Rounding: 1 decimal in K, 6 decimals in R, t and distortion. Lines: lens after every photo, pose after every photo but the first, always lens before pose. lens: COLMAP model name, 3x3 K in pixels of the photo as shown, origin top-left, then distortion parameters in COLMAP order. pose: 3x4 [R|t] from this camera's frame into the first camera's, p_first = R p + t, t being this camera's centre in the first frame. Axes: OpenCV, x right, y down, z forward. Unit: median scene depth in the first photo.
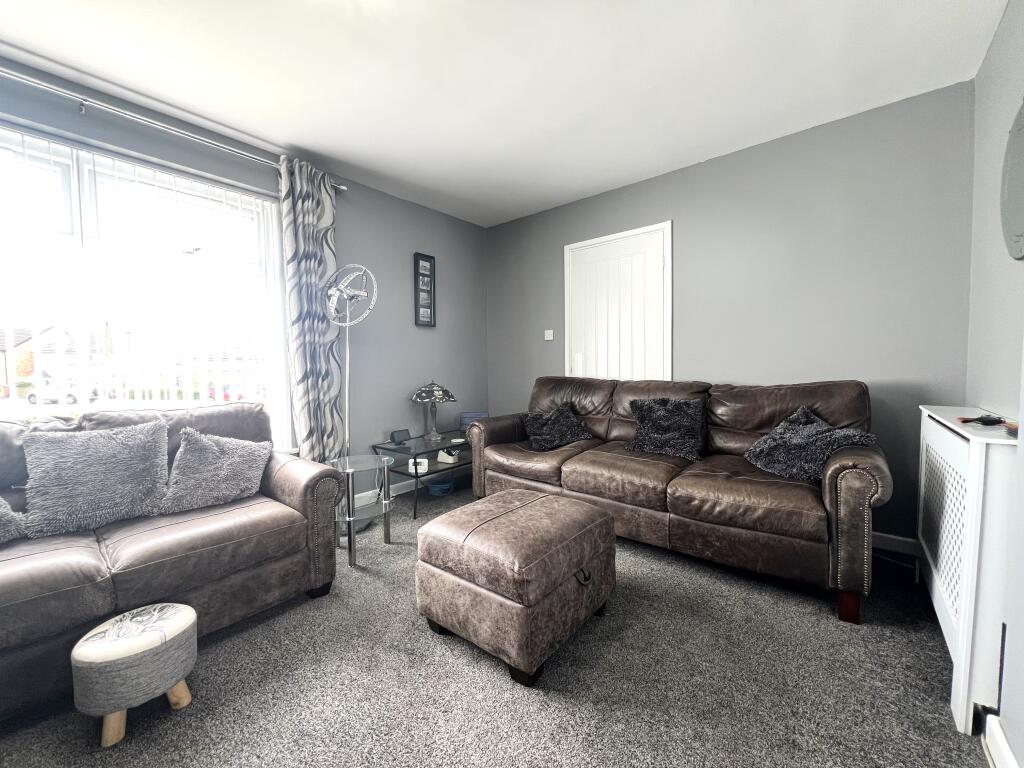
lens RADIAL K [[411.2, 0, 511.2], [0, 411.2, 381.9], [0, 0, 1]] dist [0.004583, -0.000006]
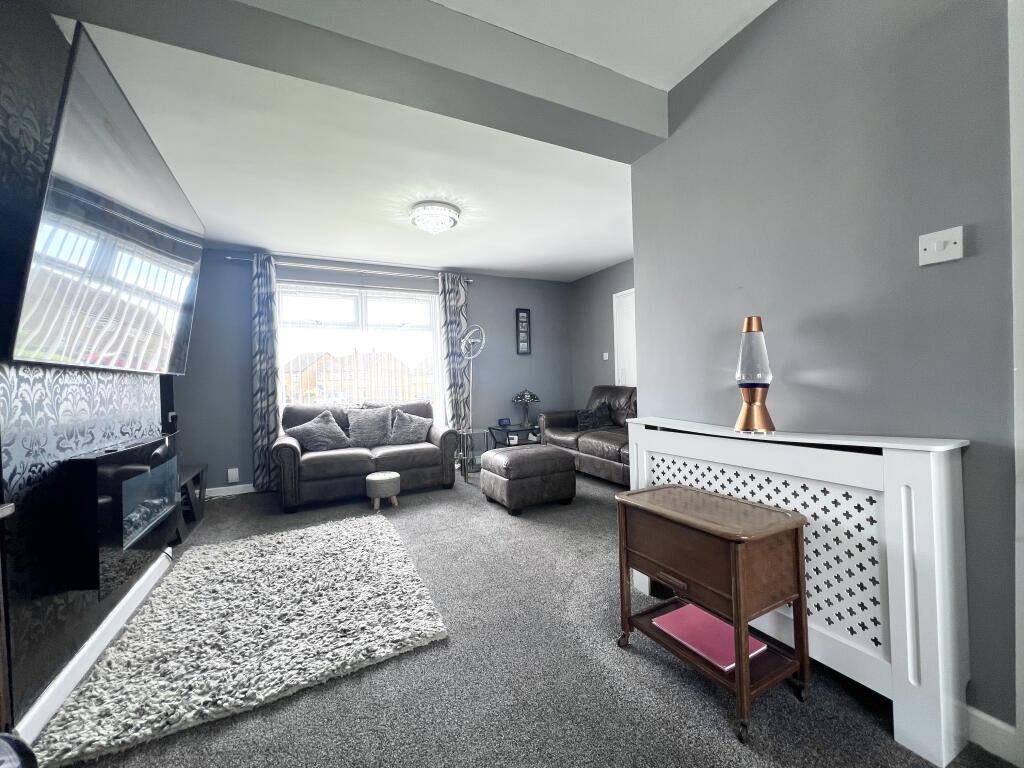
lens RADIAL K [[411.2, 0, 520.9], [0, 411.2, 388.0], [0, 0, 1]] dist [0.004583, -0.000006]
pose [[0.923254, -0.005816, -0.384145, 0.524025], [0.001677, 0.999937, -0.011109, 0.014860], [0.384186, 0.009613, 0.923206, -0.616690]]
